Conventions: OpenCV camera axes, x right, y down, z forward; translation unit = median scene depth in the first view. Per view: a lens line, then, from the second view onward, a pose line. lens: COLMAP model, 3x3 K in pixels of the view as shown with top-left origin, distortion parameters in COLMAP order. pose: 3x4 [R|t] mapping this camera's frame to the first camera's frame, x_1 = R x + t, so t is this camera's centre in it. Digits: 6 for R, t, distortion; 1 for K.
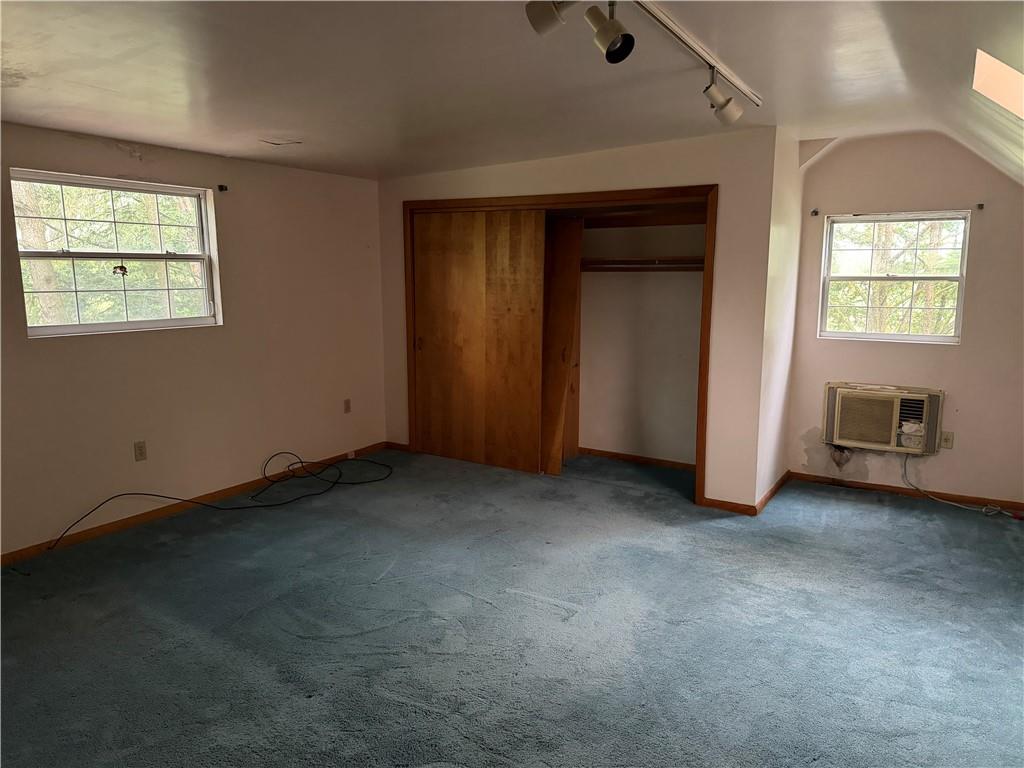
lens RADIAL K [[716.4, 0, 511.0], [0, 716.4, 383.2], [0, 0, 1]] dist [0.023624, -0.024180]
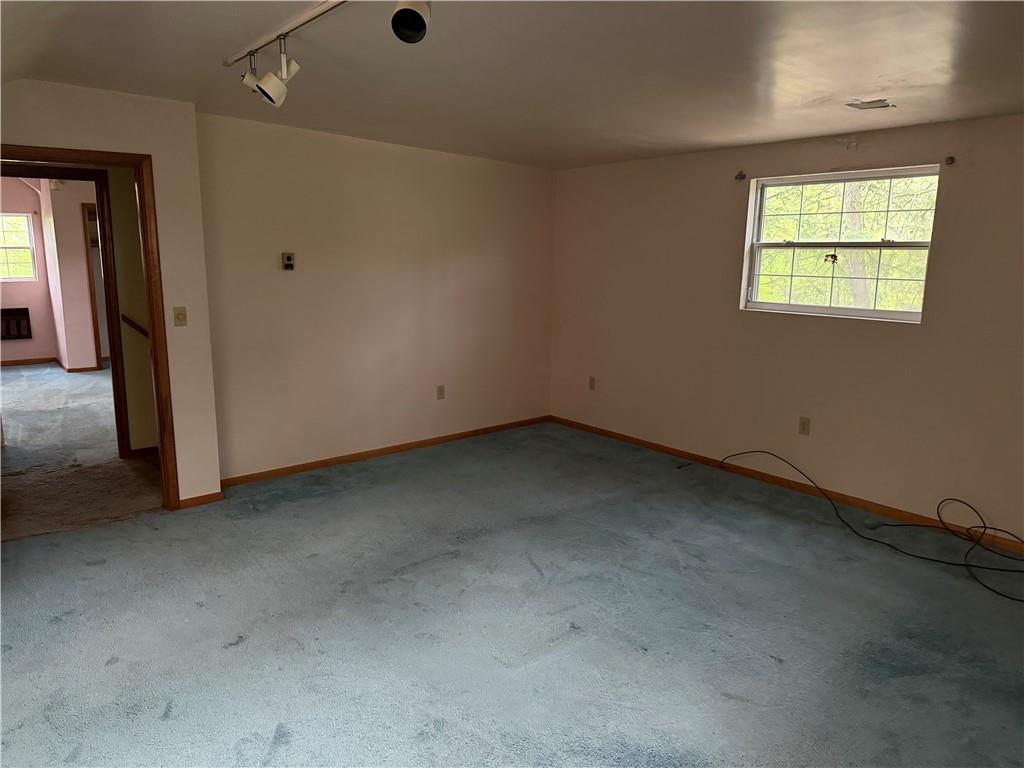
lens RADIAL K [[716.4, 0, 508.1], [0, 716.4, 387.6], [0, 0, 1]] dist [0.023624, -0.024180]
pose [[-0.327016, 0.169469, -0.929699, 0.619825], [-0.160097, 0.959634, 0.231239, -0.138517], [0.931359, 0.224461, -0.286685, 0.875568]]
